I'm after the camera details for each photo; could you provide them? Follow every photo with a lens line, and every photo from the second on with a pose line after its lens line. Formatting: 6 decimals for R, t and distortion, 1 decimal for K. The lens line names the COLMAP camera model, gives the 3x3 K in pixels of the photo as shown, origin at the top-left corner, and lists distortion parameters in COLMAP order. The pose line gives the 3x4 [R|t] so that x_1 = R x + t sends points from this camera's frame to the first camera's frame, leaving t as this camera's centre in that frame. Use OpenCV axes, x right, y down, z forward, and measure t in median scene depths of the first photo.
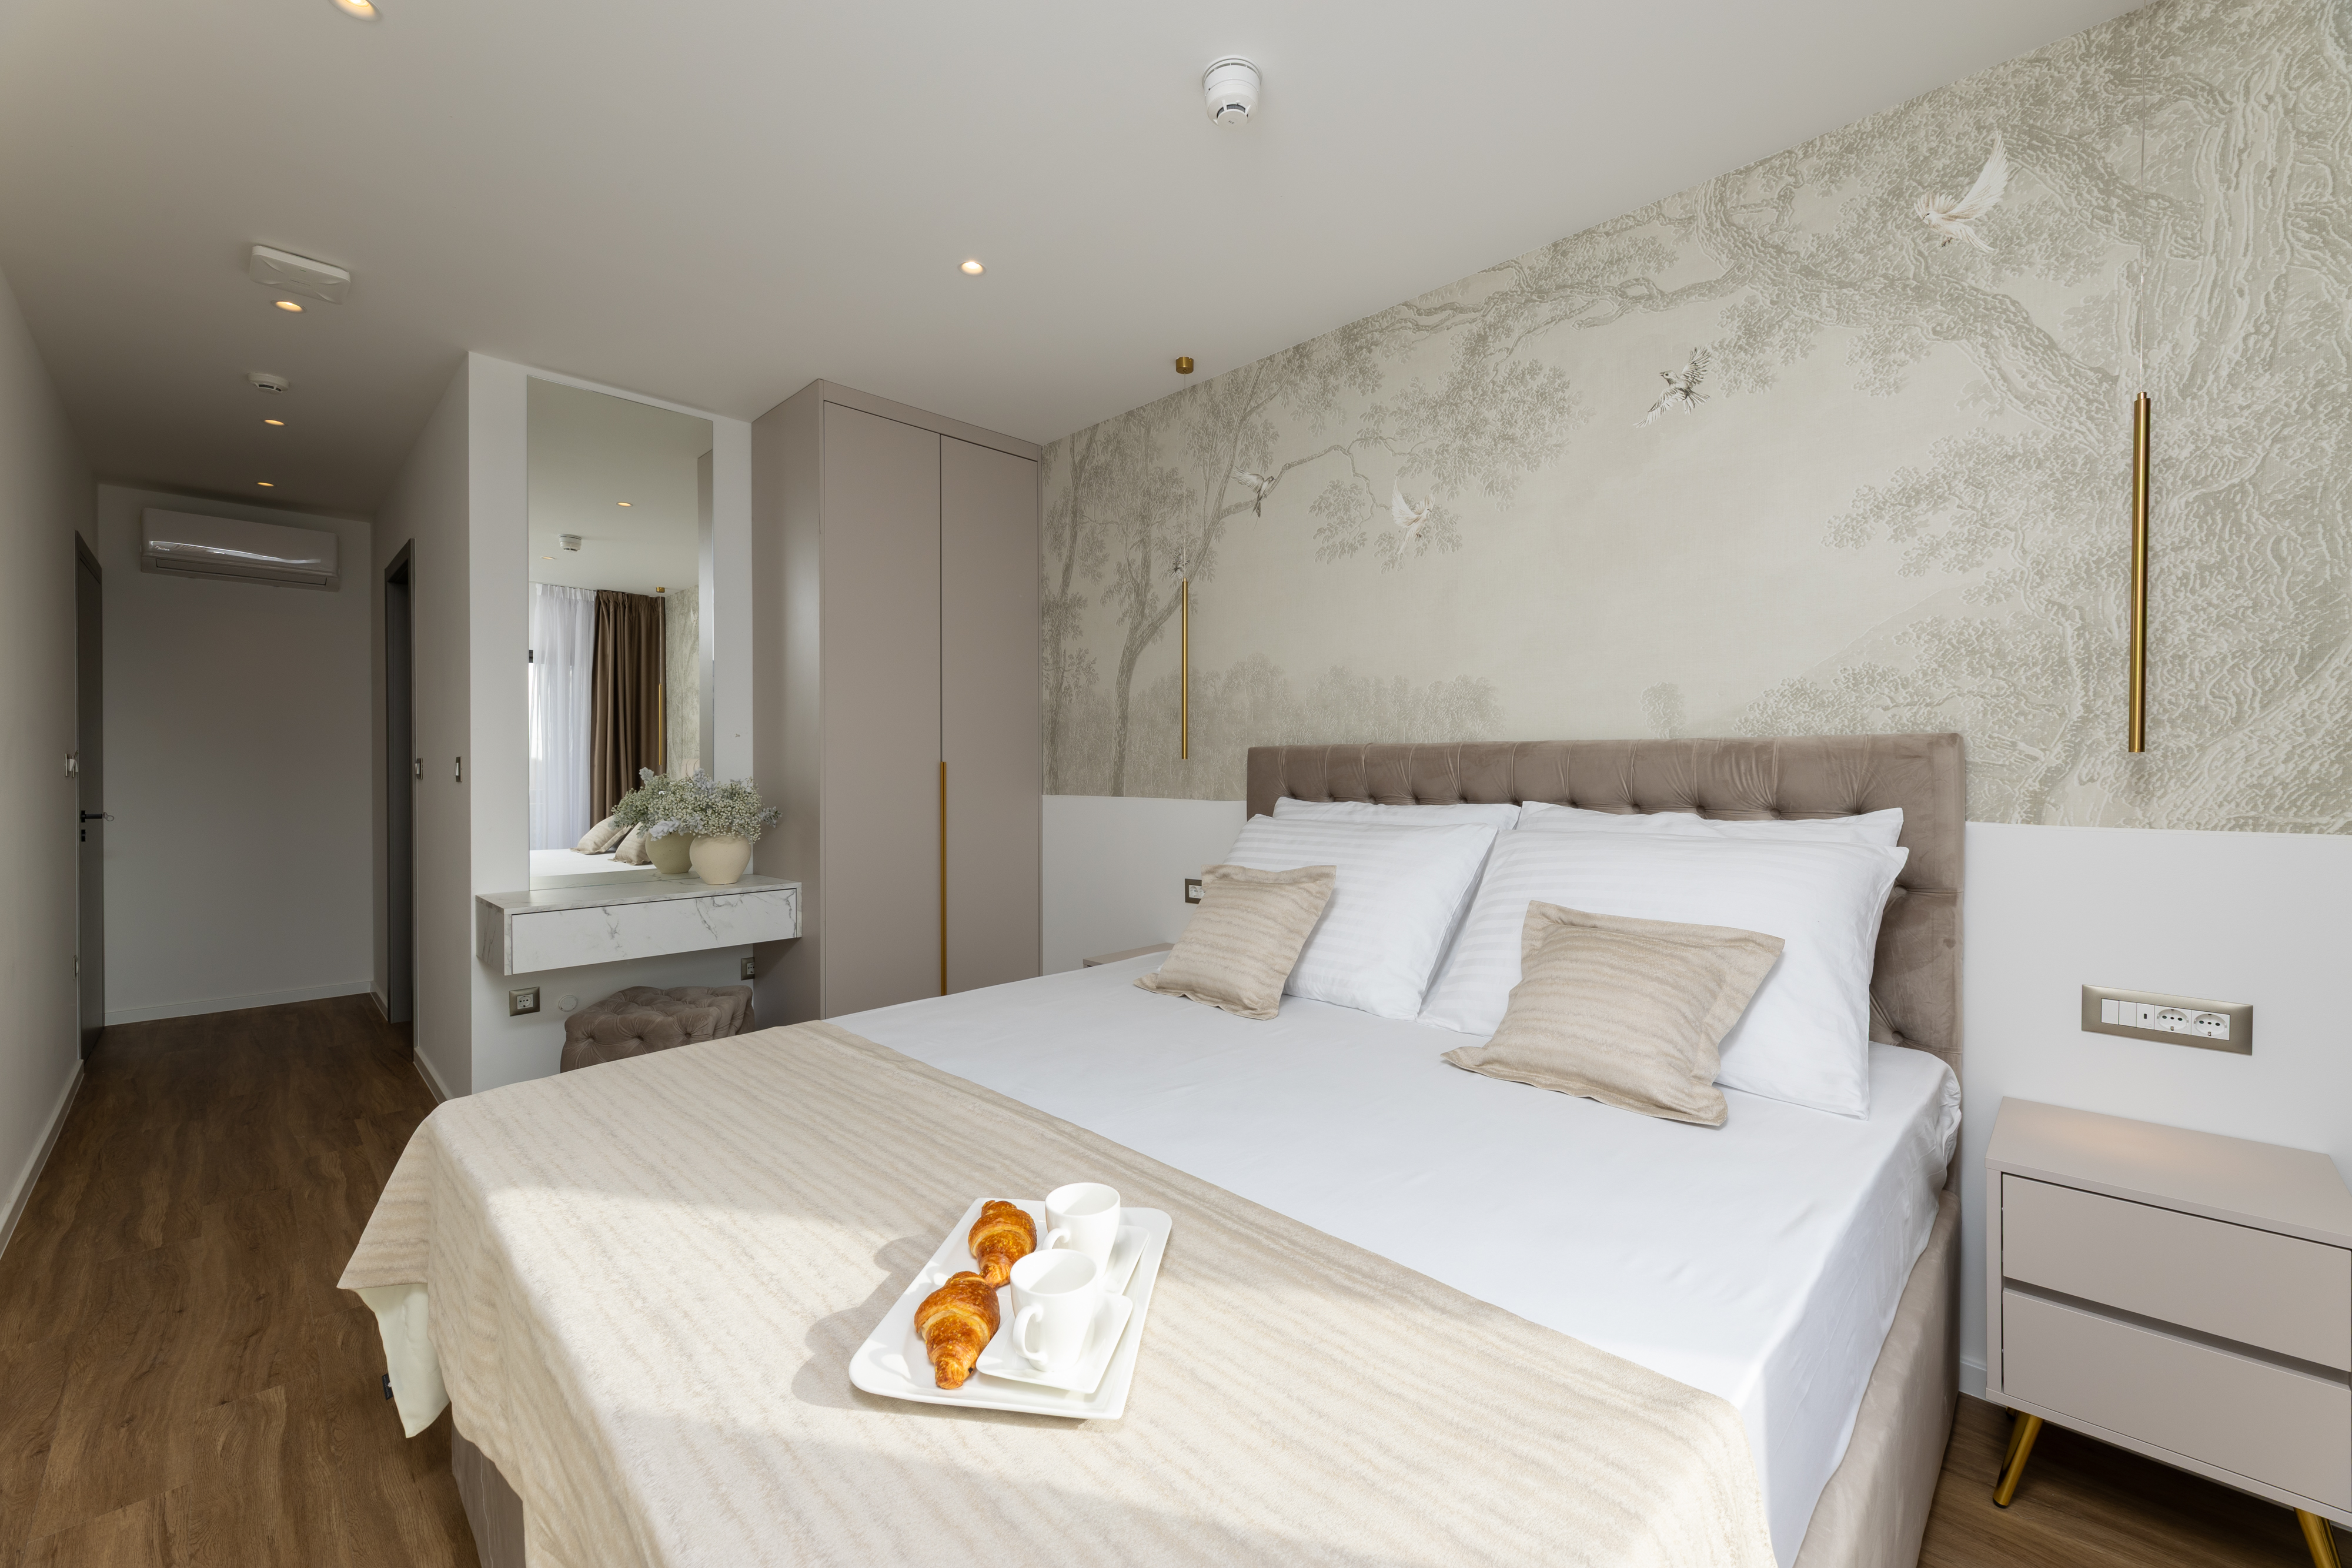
lens RADIAL K [[945.5, 0, 1175.4], [0, 945.5, 778.5], [0, 0, 1]] dist [0.004013, 0.000303]
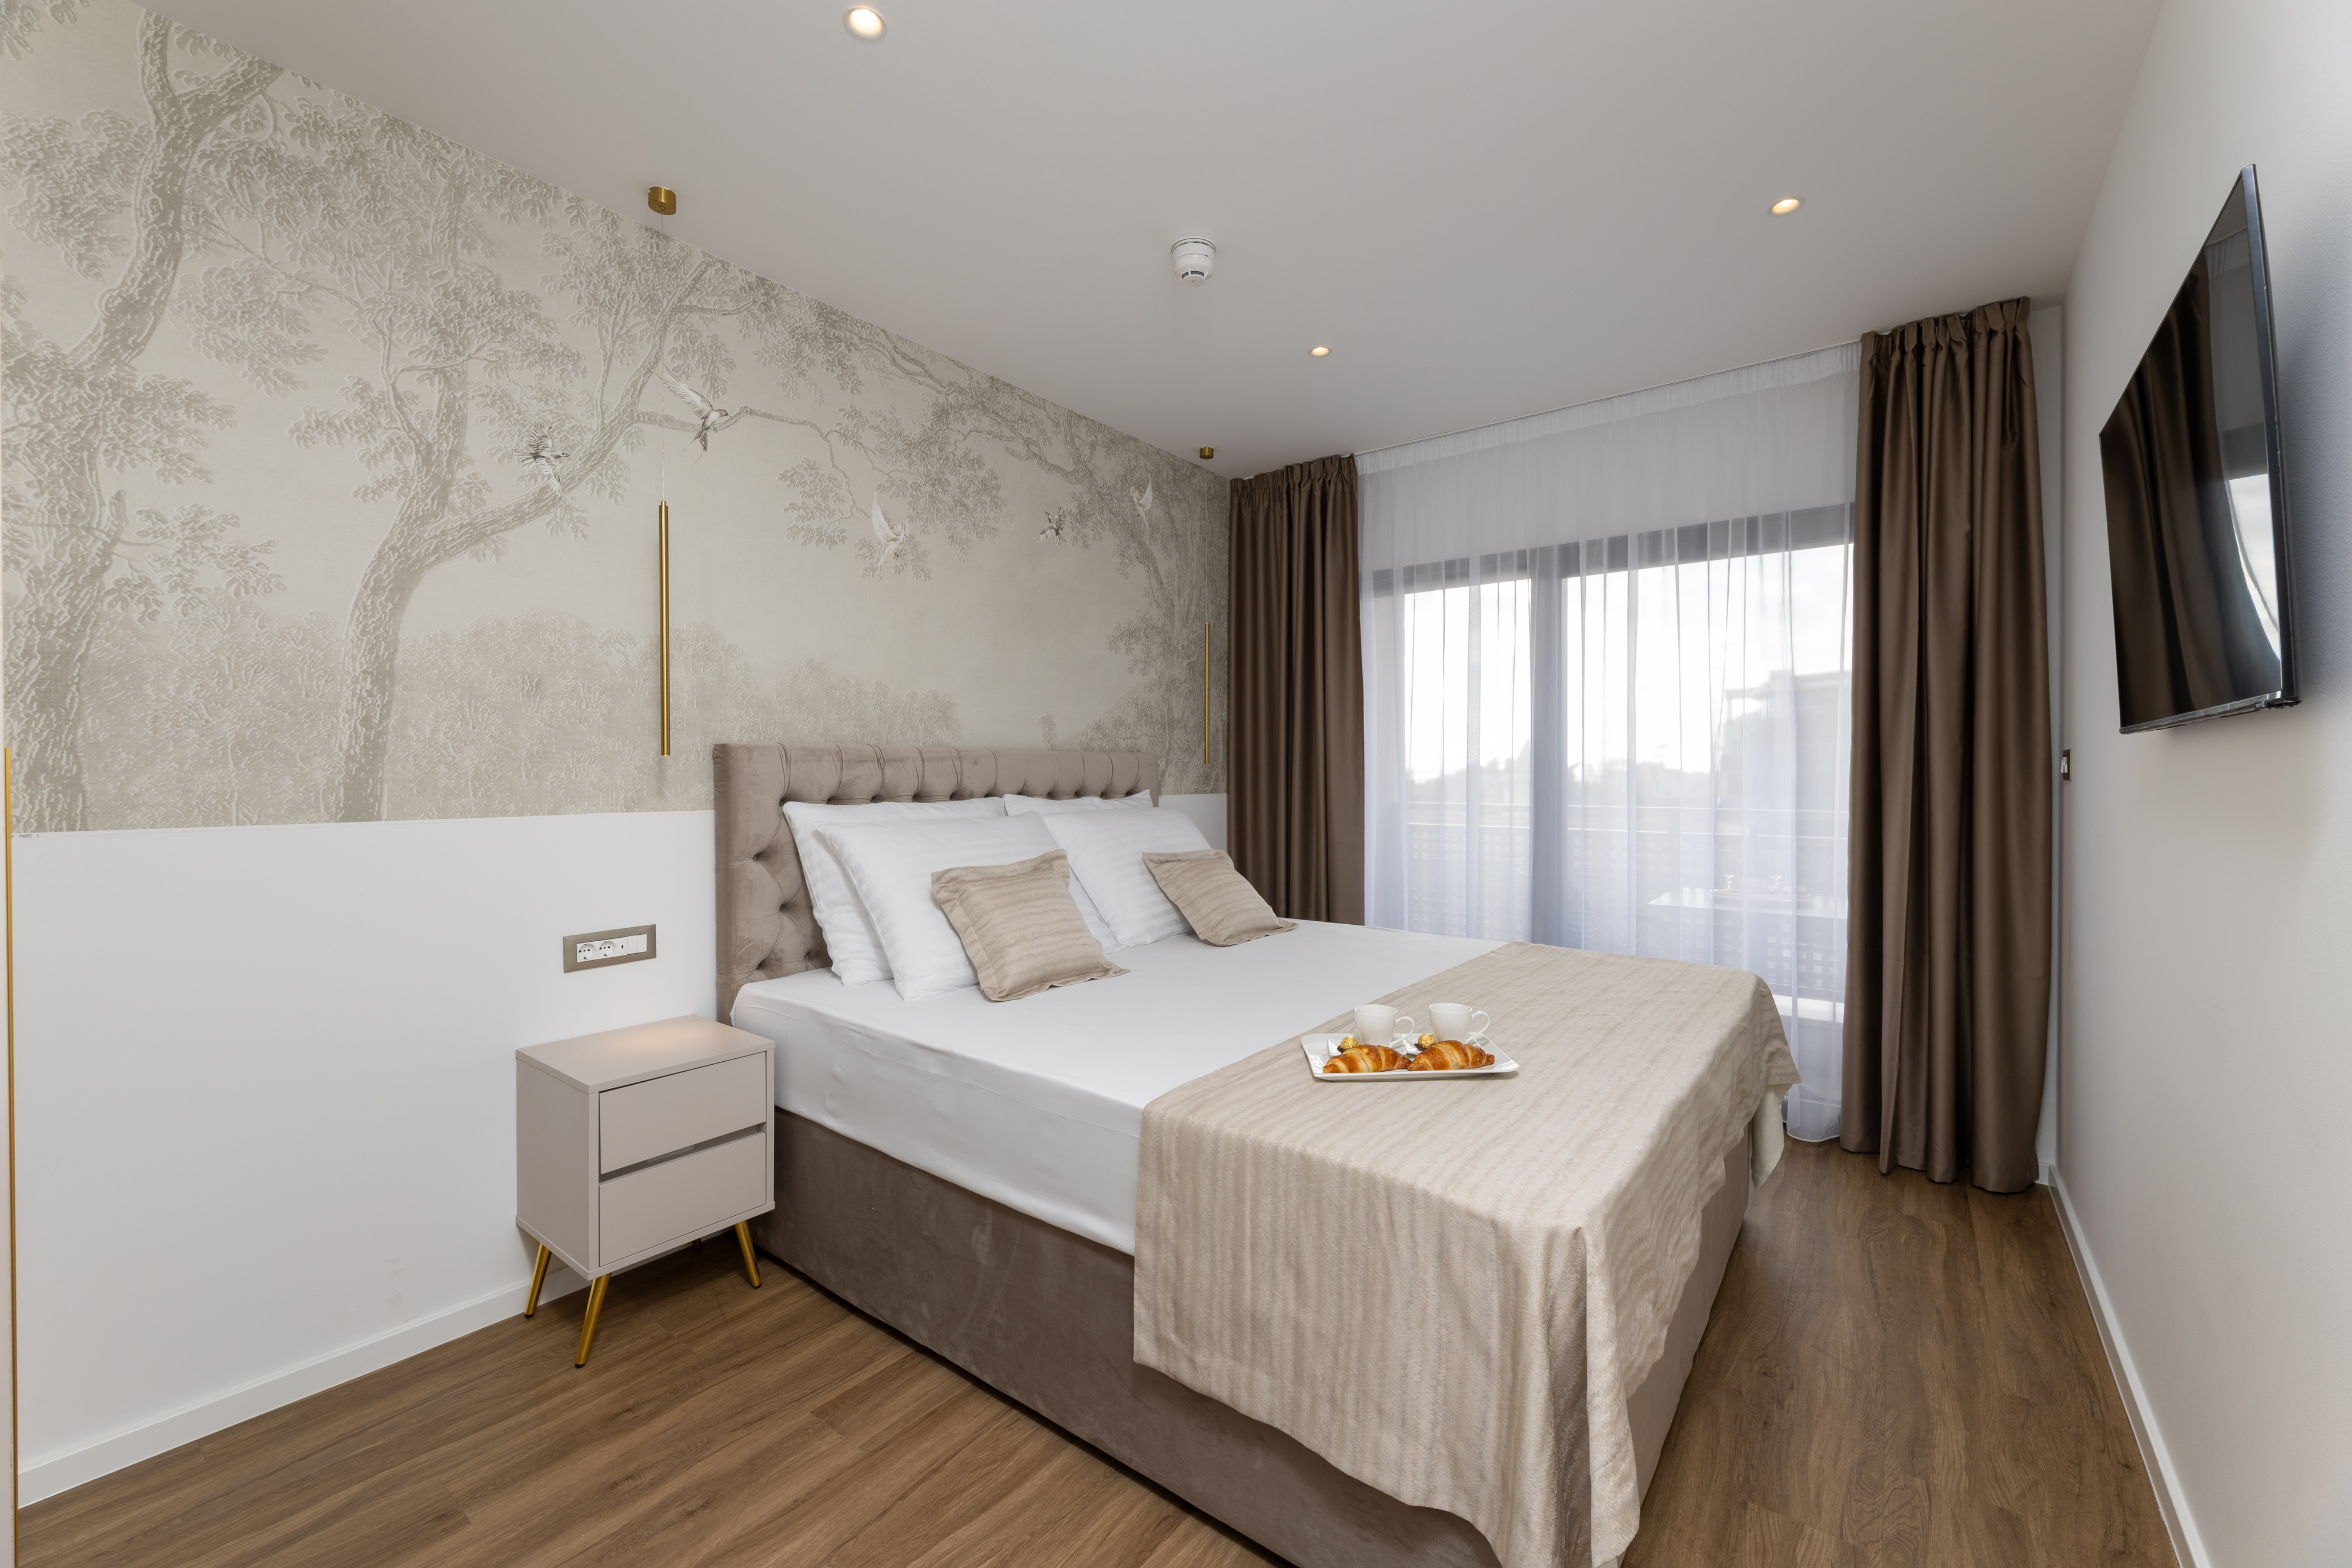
lens RADIAL K [[943.4, 0, 1177.0], [0, 943.4, 776.1], [0, 0, 1]] dist [-0.001916, -0.000324]
pose [[-0.129349, -0.012645, 0.991519, -0.830707], [0.002501, 0.999911, 0.013078, -0.015354], [-0.991596, 0.004172, -0.129306, 0.790800]]
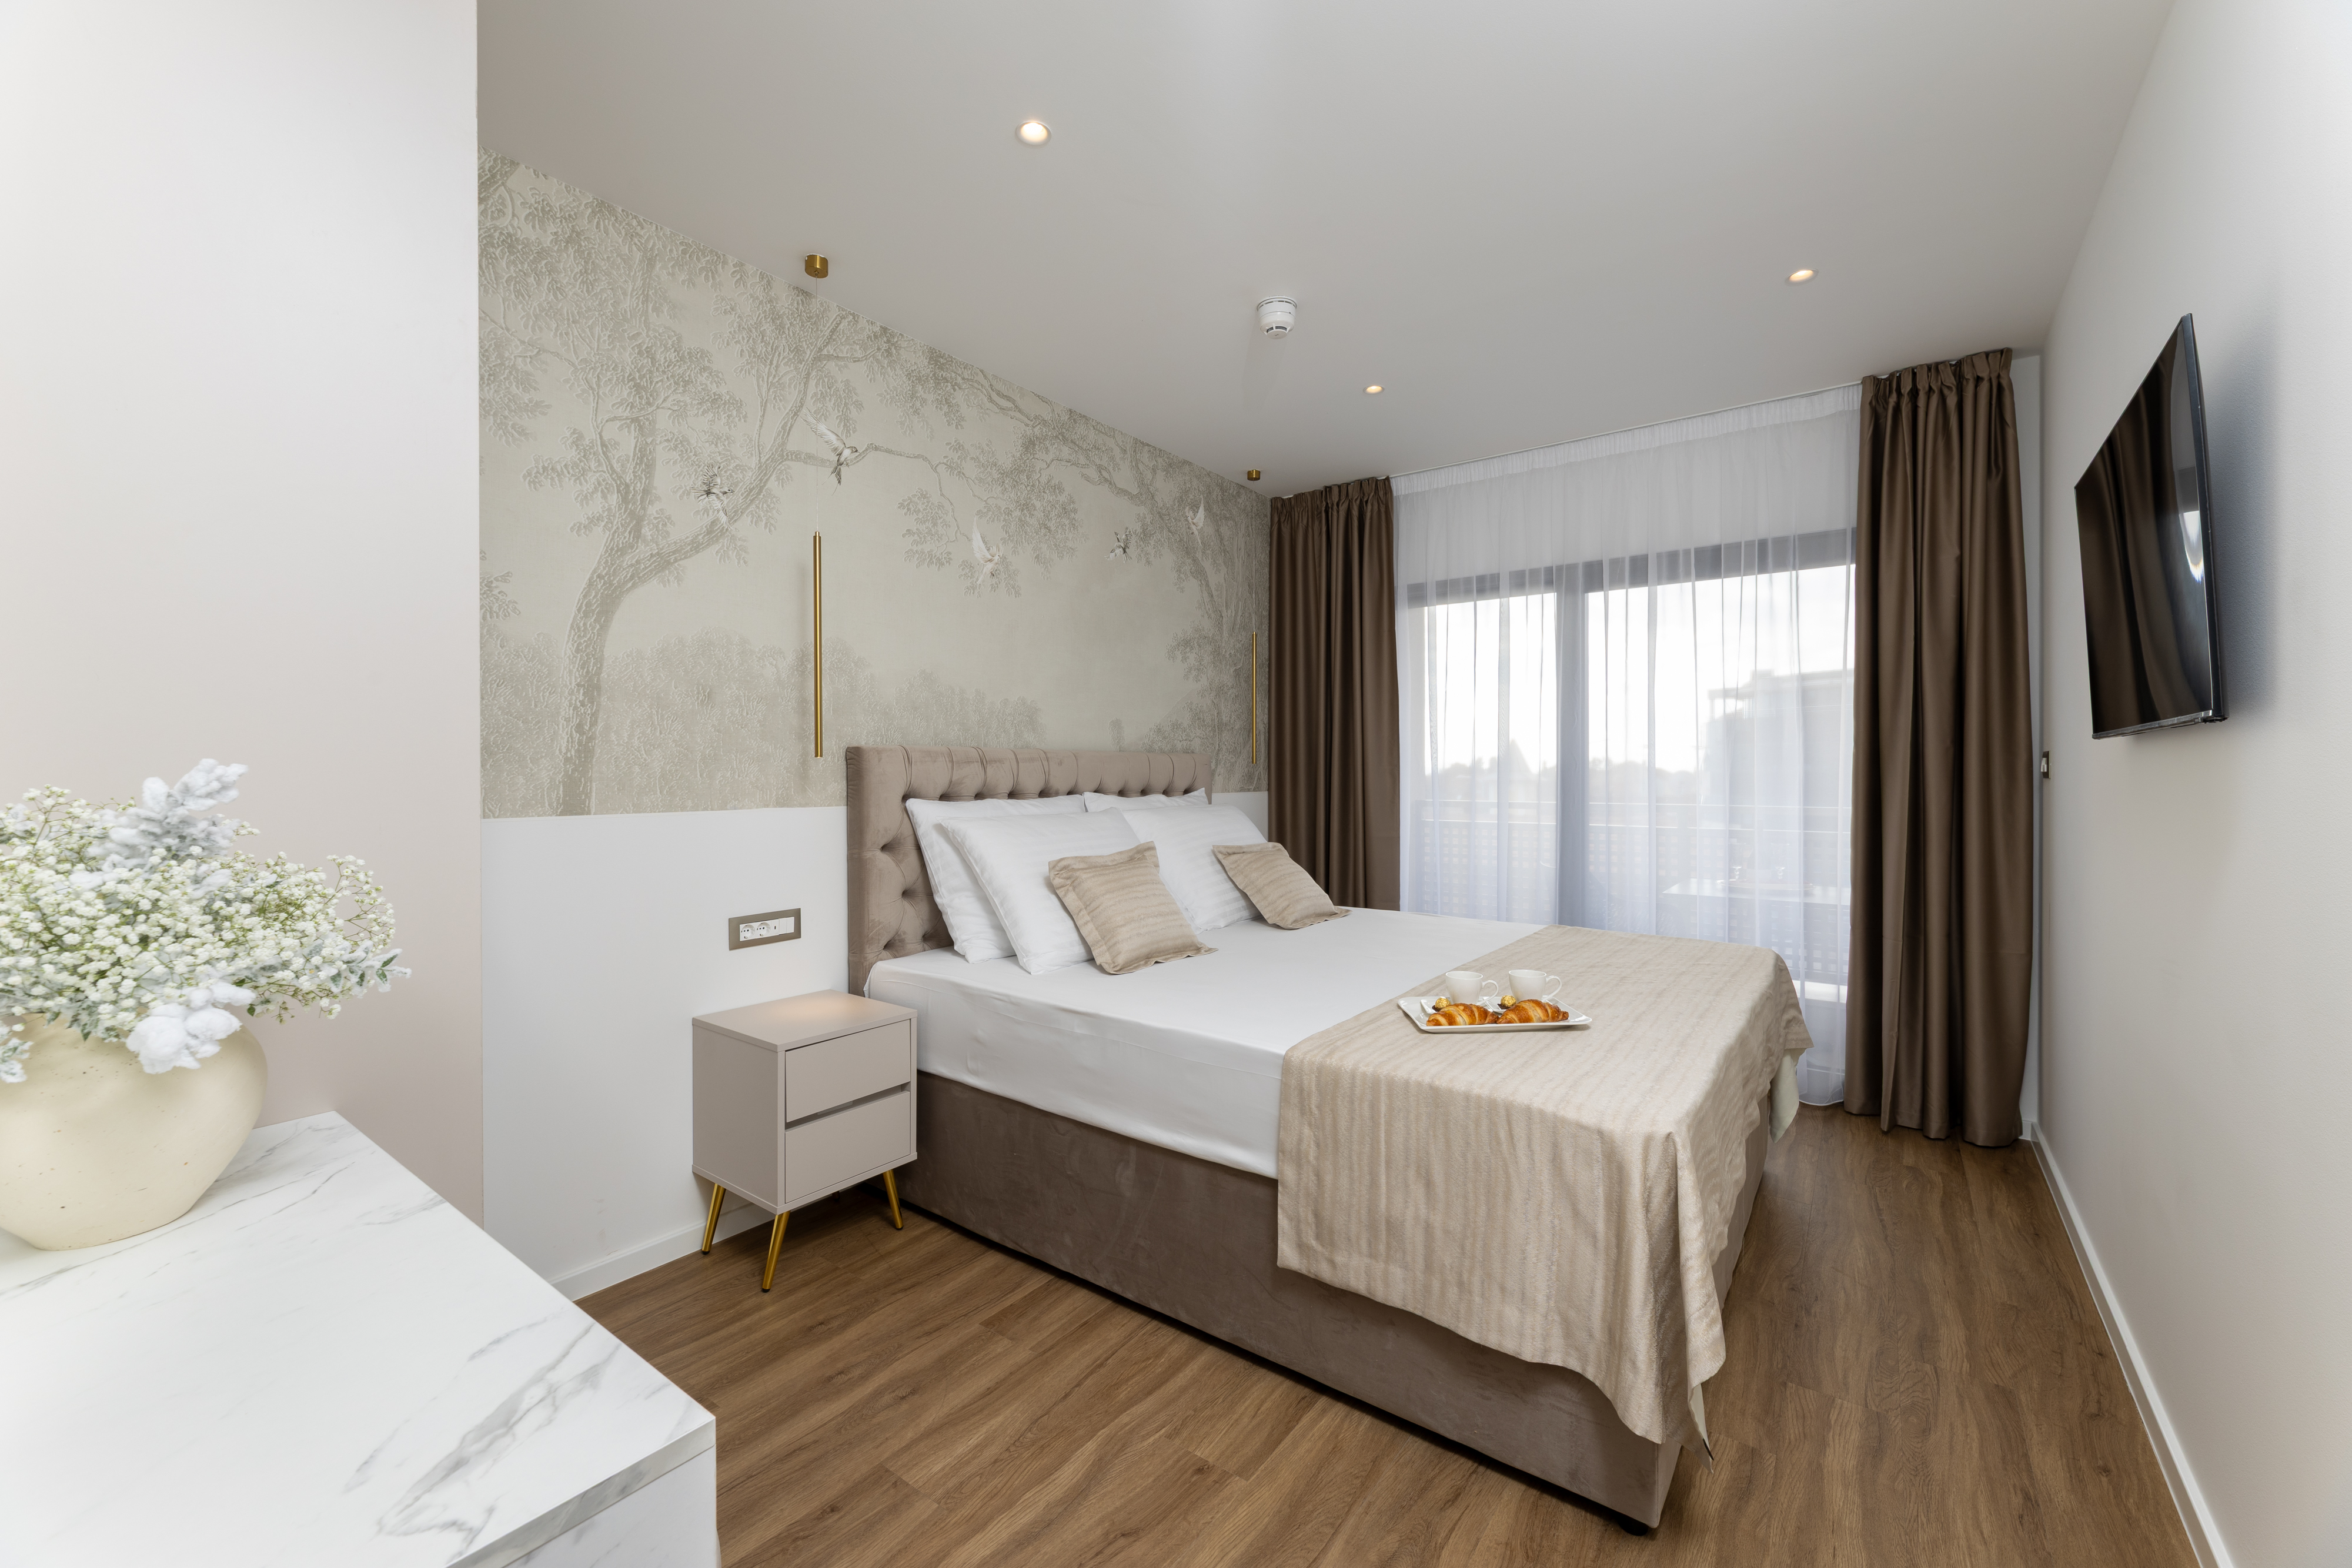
lens RADIAL K [[943.7, 0, 1172.8], [0, 943.7, 773.2], [0, 0, 1]] dist [-0.002873, -0.000223]
pose [[-0.141063, -0.009815, 0.989952, -0.921423], [0.003352, 0.999940, 0.010392, -0.016442], [-0.989995, 0.004784, -0.141021, 0.908287]]
